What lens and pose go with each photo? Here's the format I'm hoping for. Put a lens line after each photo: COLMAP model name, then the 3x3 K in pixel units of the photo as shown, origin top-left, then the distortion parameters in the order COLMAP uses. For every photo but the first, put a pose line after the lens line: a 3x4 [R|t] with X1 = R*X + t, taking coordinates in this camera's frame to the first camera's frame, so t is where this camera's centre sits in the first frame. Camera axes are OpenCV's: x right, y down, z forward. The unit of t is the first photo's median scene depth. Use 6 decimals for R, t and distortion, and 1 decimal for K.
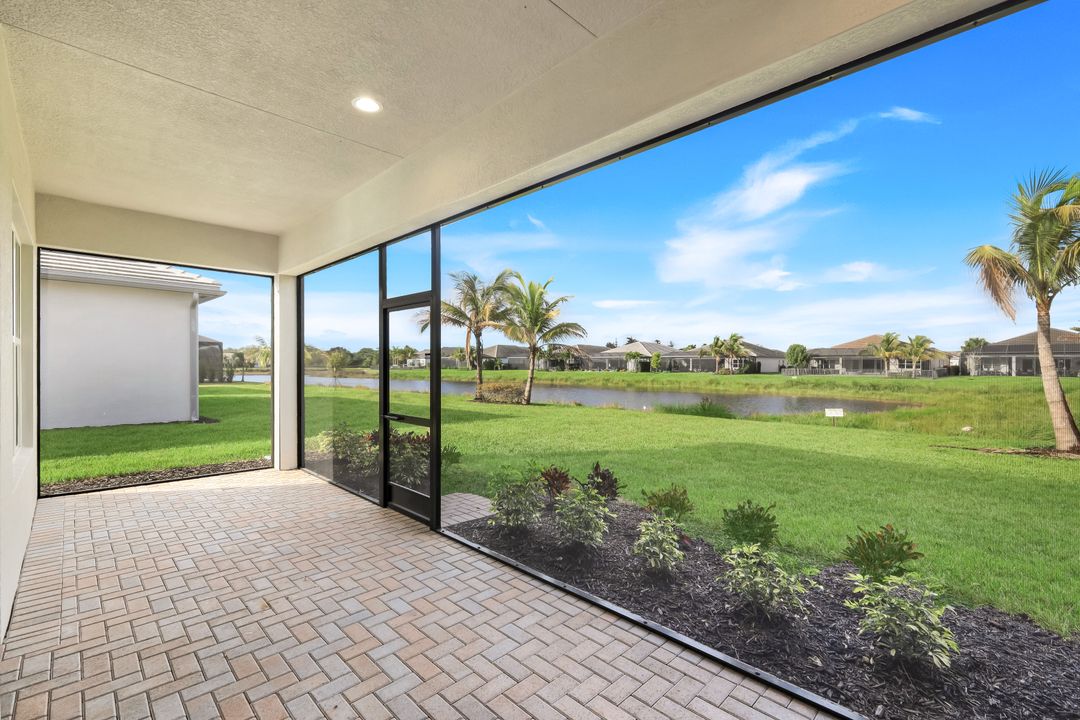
lens RADIAL K [[471.3, 0, 540.0], [0, 471.3, 360.0], [0, 0, 1]] dist [-0.001169, -0.000574]
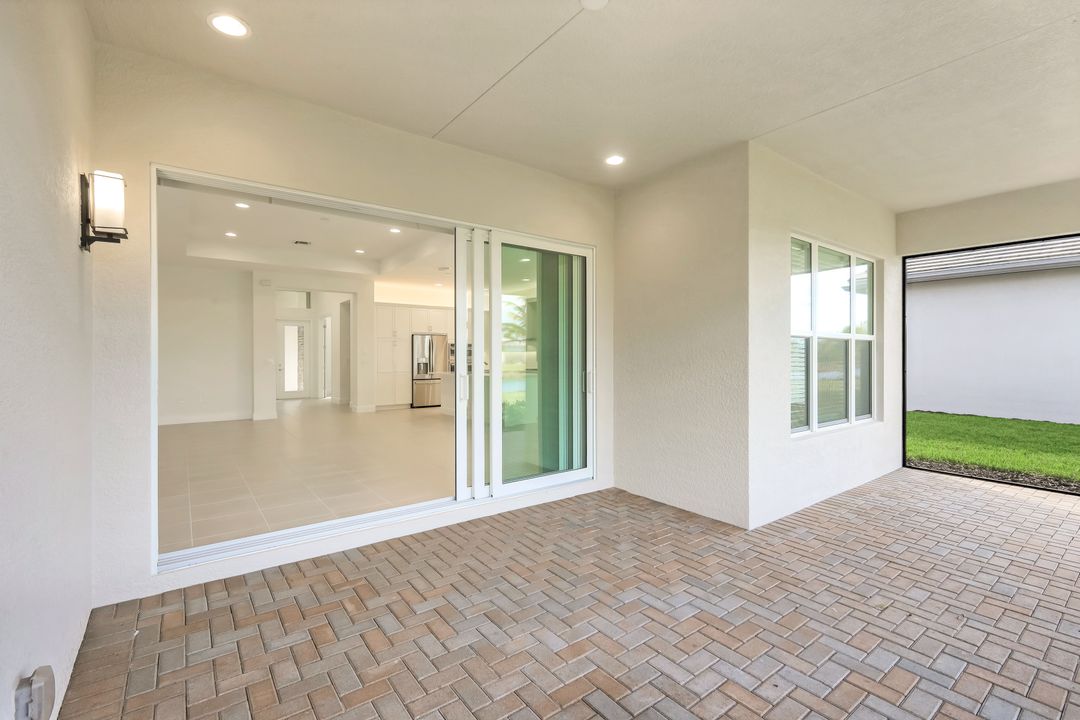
lens RADIAL K [[476.7, 0, 540.0], [0, 476.7, 360.0], [0, 0, 1]] dist [0.000878, -0.000110]
pose [[-0.144863, 0.009142, -0.989410, 0.357614], [0.010585, 0.999914, 0.007689, 0.002534], [0.989395, -0.009359, -0.144947, 0.339090]]
